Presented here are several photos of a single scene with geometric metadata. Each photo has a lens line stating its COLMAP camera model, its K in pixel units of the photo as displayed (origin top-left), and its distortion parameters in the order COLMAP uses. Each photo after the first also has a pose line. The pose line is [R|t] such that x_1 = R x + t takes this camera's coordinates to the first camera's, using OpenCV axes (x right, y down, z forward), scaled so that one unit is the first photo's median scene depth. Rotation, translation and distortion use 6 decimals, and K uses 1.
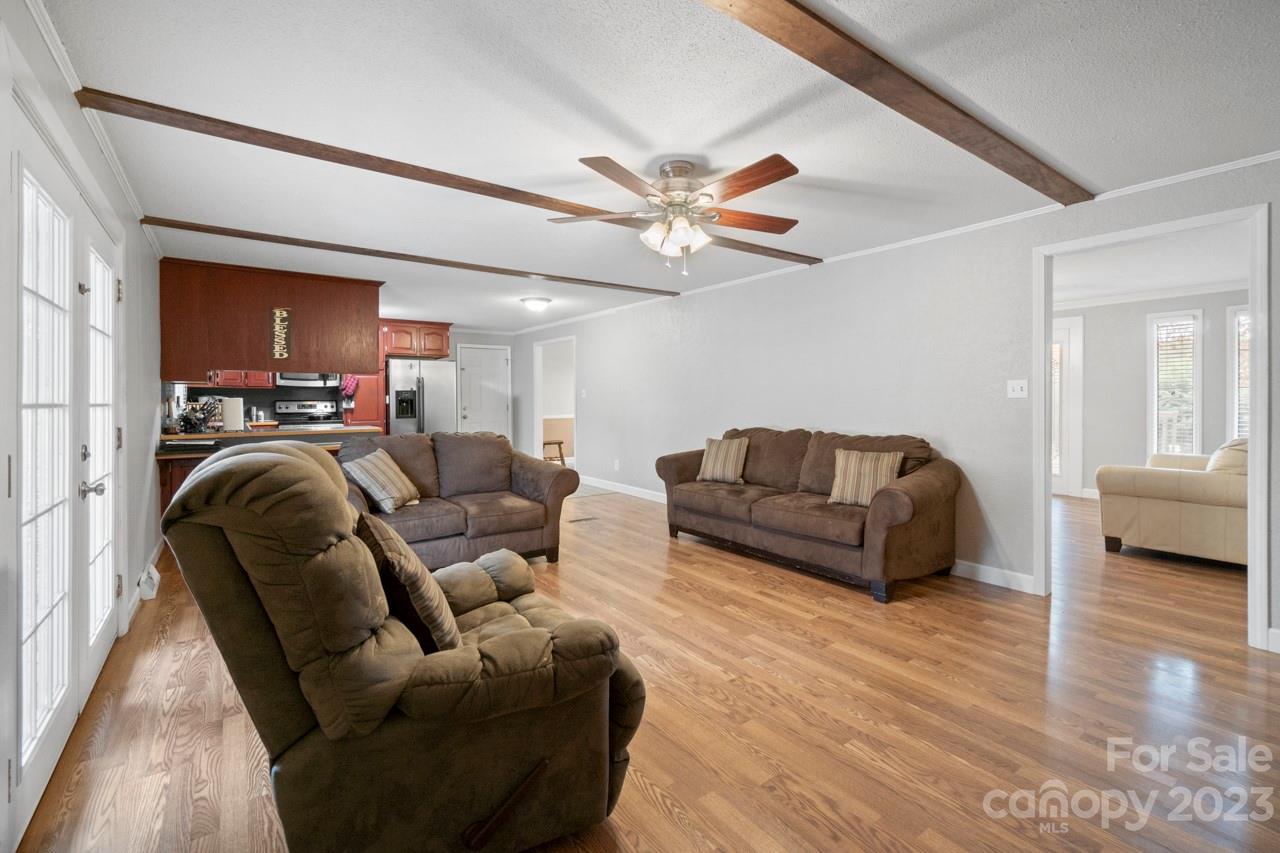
lens RADIAL K [[550.3, 0, 634.1], [0, 550.3, 418.1], [0, 0, 1]] dist [-0.017014, 0.000016]
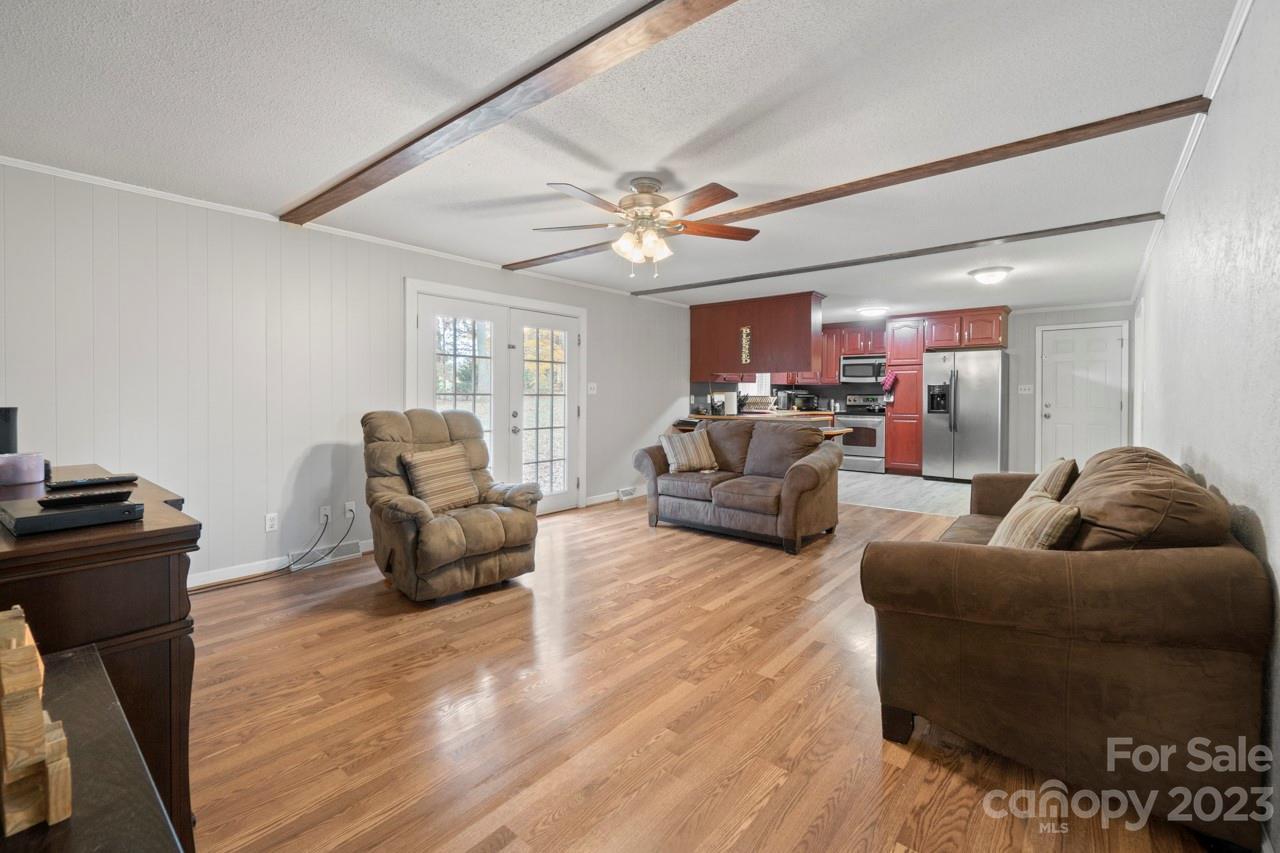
lens RADIAL K [[564.5, 0, 638.9], [0, 564.5, 404.7], [0, 0, 1]] dist [-0.002443, -0.000198]
pose [[0.240898, 0.021296, -0.970317, 1.001348], [-0.036488, 0.999251, 0.012873, -0.020353], [0.969864, 0.032304, 0.241494, 0.594328]]
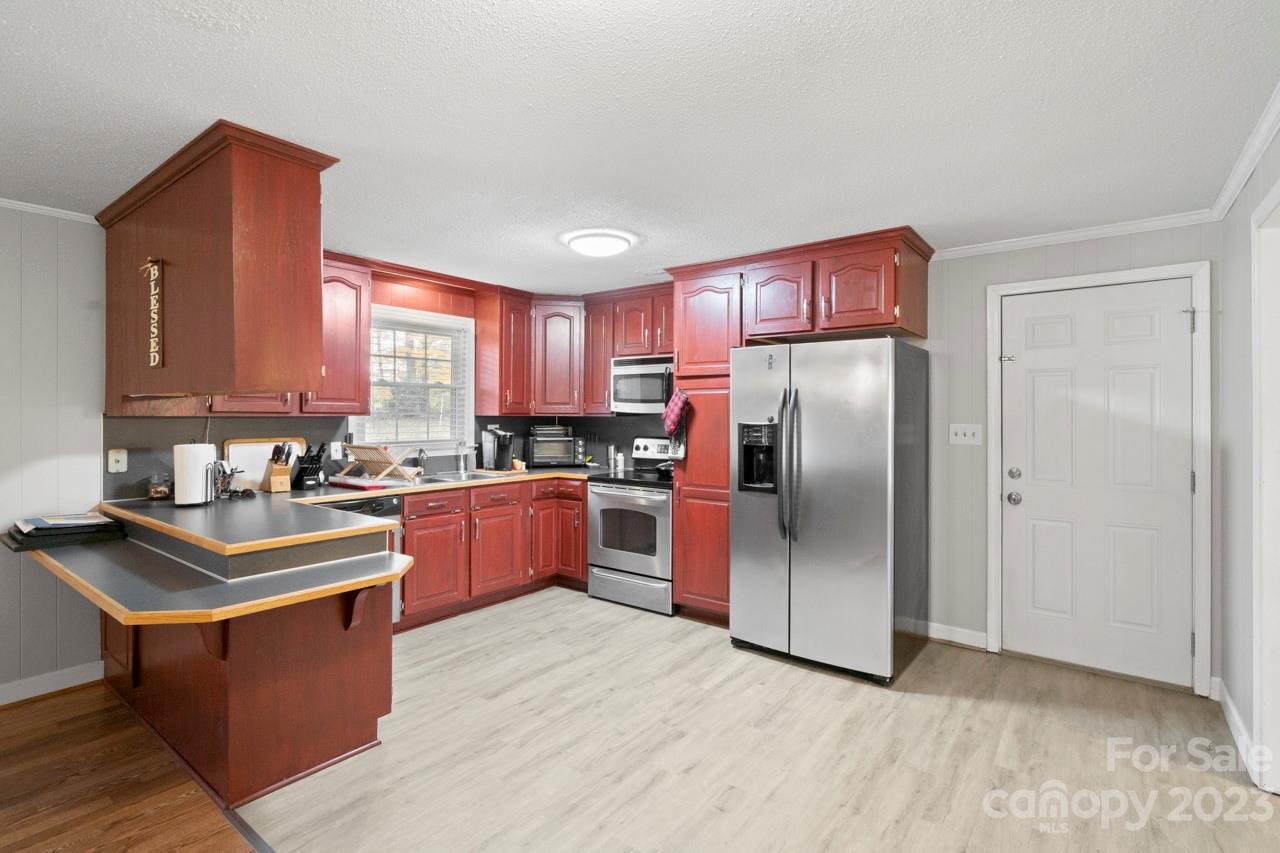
lens RADIAL K [[632.9, 0, 642.5], [0, 632.9, 417.9], [0, 0, 1]] dist [-0.000082, 0.000248]
pose [[0.272860, 0.010598, -0.961995, 0.016132], [-0.038408, 0.999262, 0.000114, -0.121205], [0.961287, 0.036917, 0.273066, 1.884569]]
